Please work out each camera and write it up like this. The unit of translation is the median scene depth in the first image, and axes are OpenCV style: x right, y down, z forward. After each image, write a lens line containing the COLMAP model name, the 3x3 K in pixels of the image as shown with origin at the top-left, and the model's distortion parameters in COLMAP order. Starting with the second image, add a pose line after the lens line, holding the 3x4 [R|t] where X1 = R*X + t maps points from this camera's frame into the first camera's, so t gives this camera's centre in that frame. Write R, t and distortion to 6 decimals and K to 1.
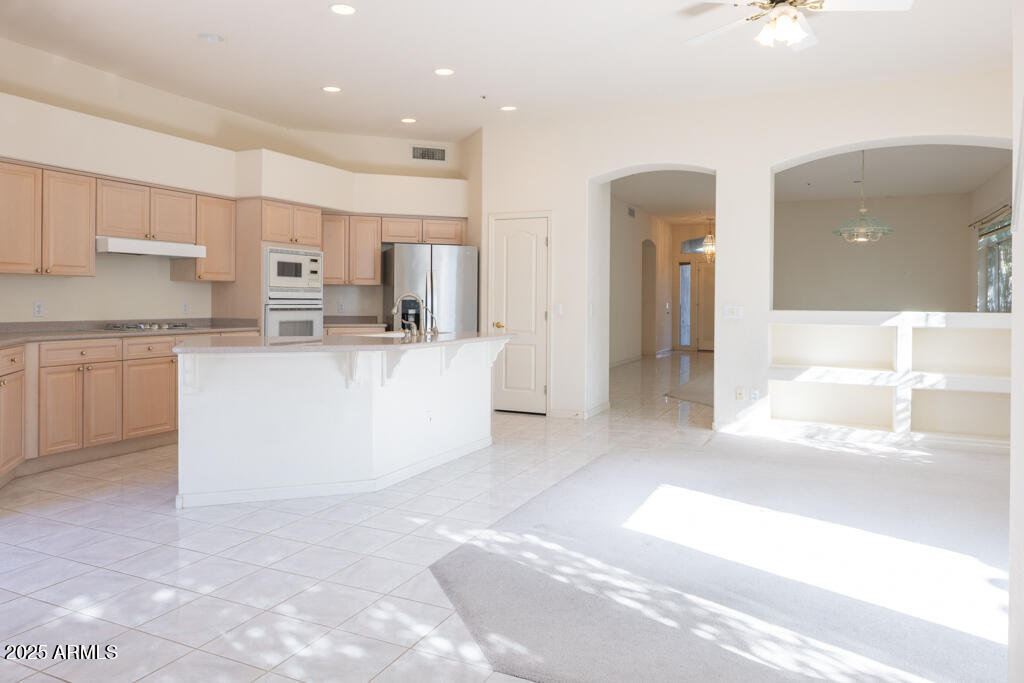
lens RADIAL K [[697.4, 0, 510.3], [0, 697.4, 314.1], [0, 0, 1]] dist [-0.002766, 0.001883]
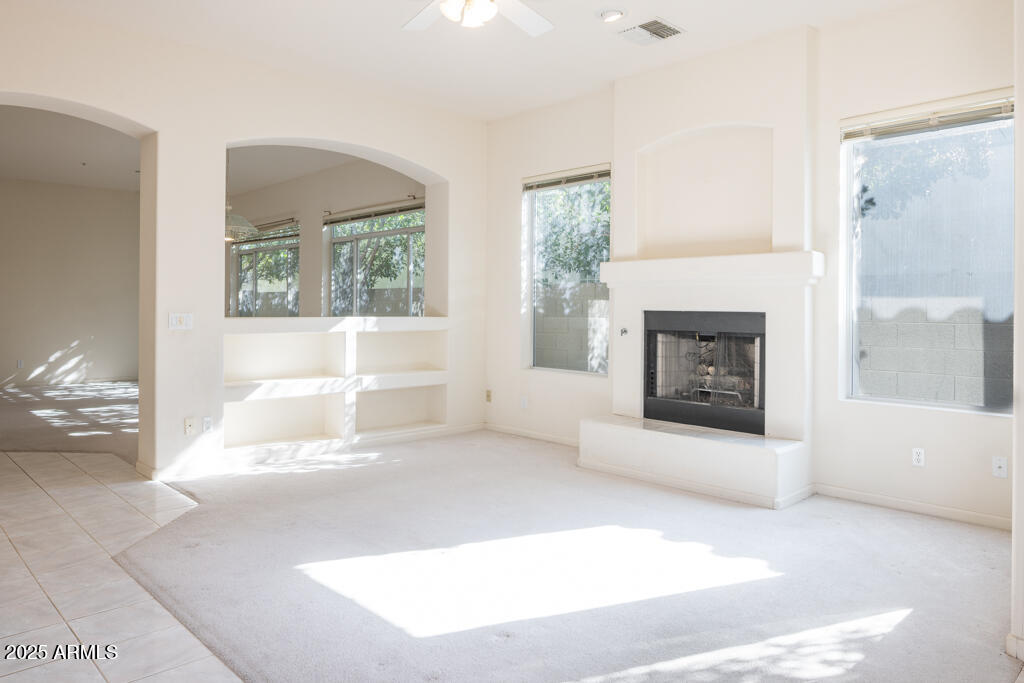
lens RADIAL K [[697.4, 0, 510.3], [0, 697.4, 314.1], [0, 0, 1]] dist [-0.002766, 0.001883]
pose [[0.364950, -0.020964, 0.930791, -0.266217], [0.018019, 0.999718, 0.015452, -0.017727], [-0.930853, 0.011132, 0.365225, 0.390640]]
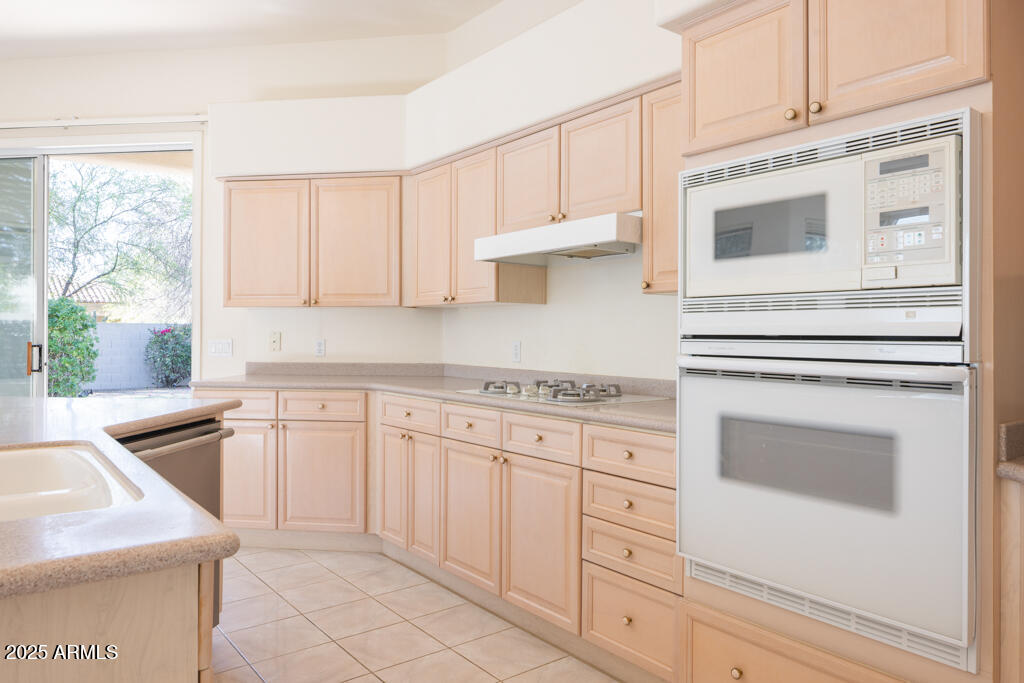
lens RADIAL K [[695.7, 0, 508.1], [0, 695.7, 331.9], [0, 0, 1]] dist [-0.003766, 0.000199]
pose [[-0.458677, -0.011473, -0.888529, -0.032875], [-0.026093, 0.999659, 0.000562, -0.022702], [0.888220, 0.023442, -0.458821, 1.098815]]
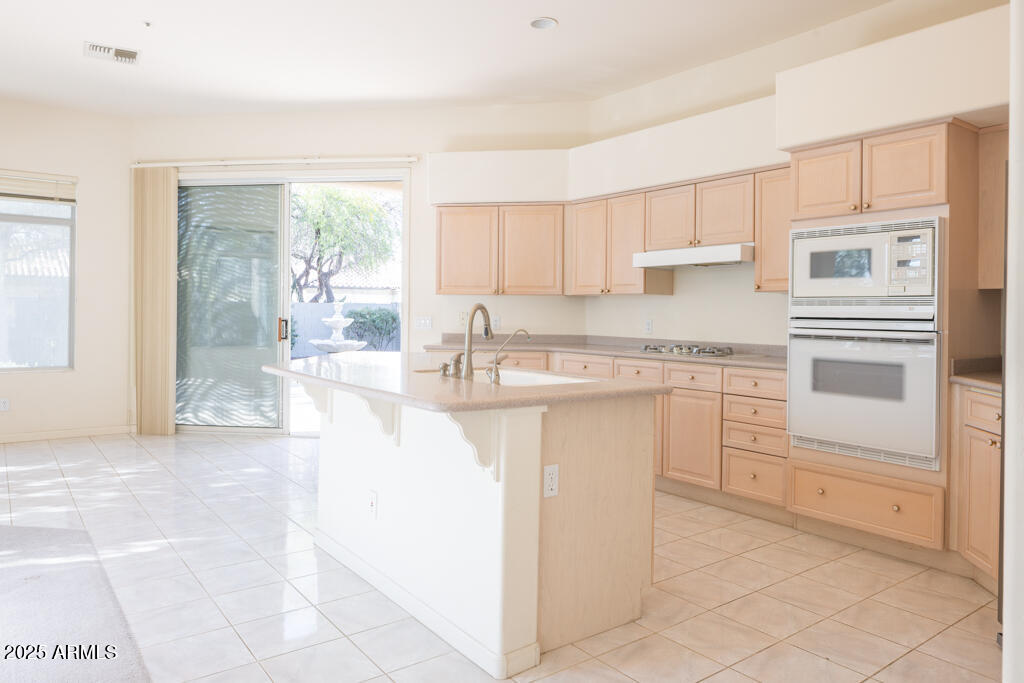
lens RADIAL K [[697.4, 0, 510.3], [0, 697.4, 314.1], [0, 0, 1]] dist [-0.002766, 0.001883]
pose [[-0.471434, -0.009202, -0.881853, 0.294814], [-0.032366, 0.999452, 0.006874, -0.021958], [0.881307, 0.031783, -0.471473, 1.093606]]
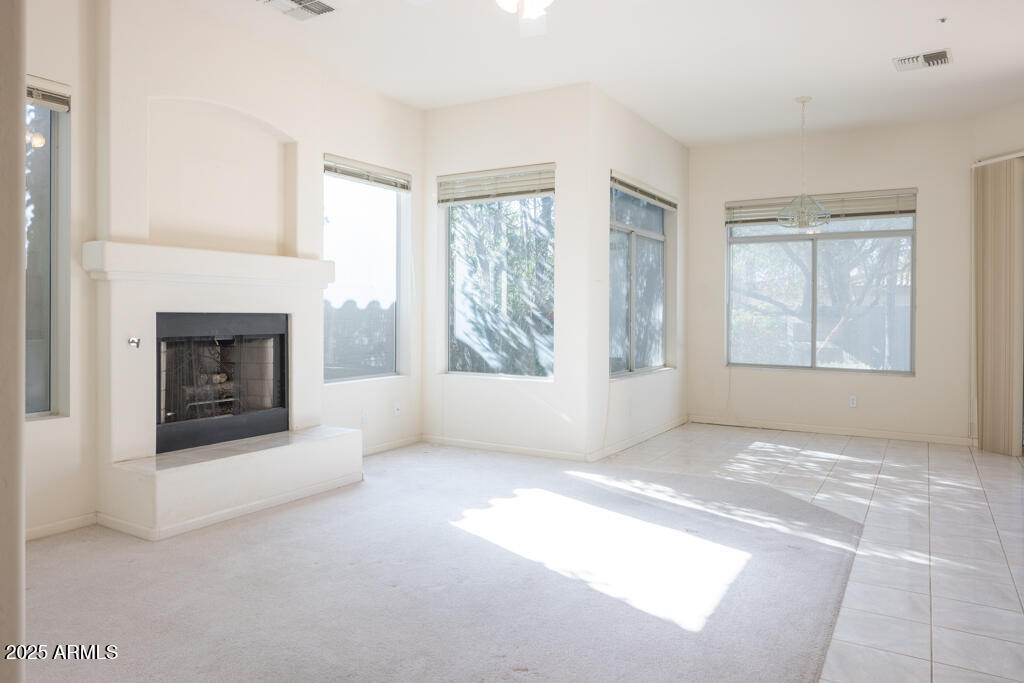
lens RADIAL K [[697.4, 0, 510.3], [0, 697.4, 314.1], [0, 0, 1]] dist [-0.002766, 0.001883]
pose [[-0.994778, -0.013012, 0.101229, 0.194844], [-0.010723, 0.999675, 0.023128, -0.022932], [-0.101497, 0.021922, -0.994594, 1.155003]]
